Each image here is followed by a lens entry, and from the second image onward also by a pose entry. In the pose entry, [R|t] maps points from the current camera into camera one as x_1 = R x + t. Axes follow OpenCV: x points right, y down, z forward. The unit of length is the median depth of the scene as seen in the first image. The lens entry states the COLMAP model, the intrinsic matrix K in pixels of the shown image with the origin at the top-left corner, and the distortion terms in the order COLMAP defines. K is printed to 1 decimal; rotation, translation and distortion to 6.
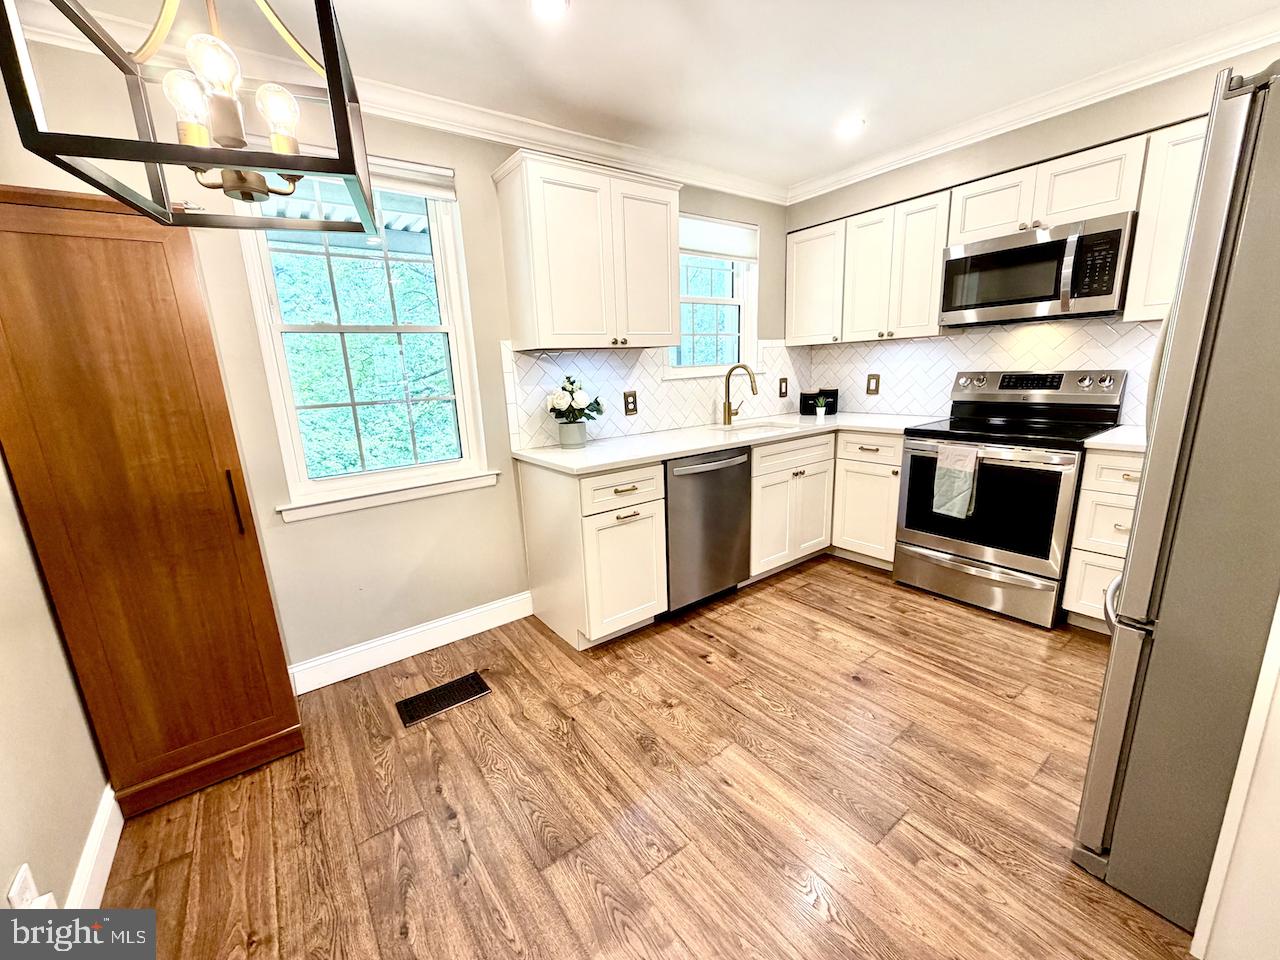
lens RADIAL K [[512.4, 0, 633.0], [0, 512.4, 482.8], [0, 0, 1]] dist [0.001563, 0.000232]
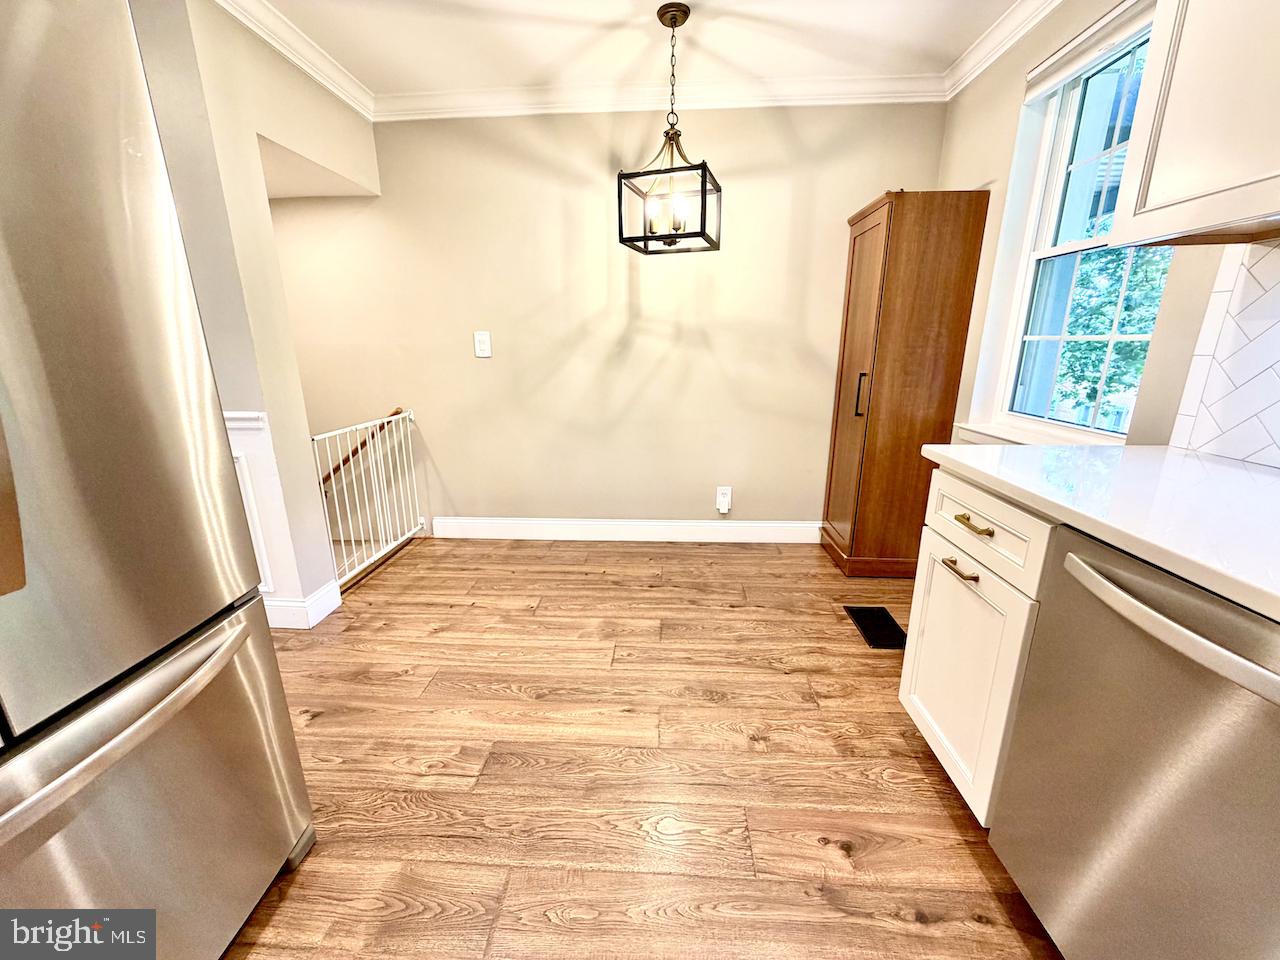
lens RADIAL K [[512.4, 0, 635.5], [0, 512.4, 480.9], [0, 0, 1]] dist [0.001563, 0.000232]
pose [[-0.637210, 0.248934, -0.729380, 0.799697], [-0.136591, 0.894938, 0.424769, -0.279180], [0.758489, 0.370294, -0.536262, 1.362108]]
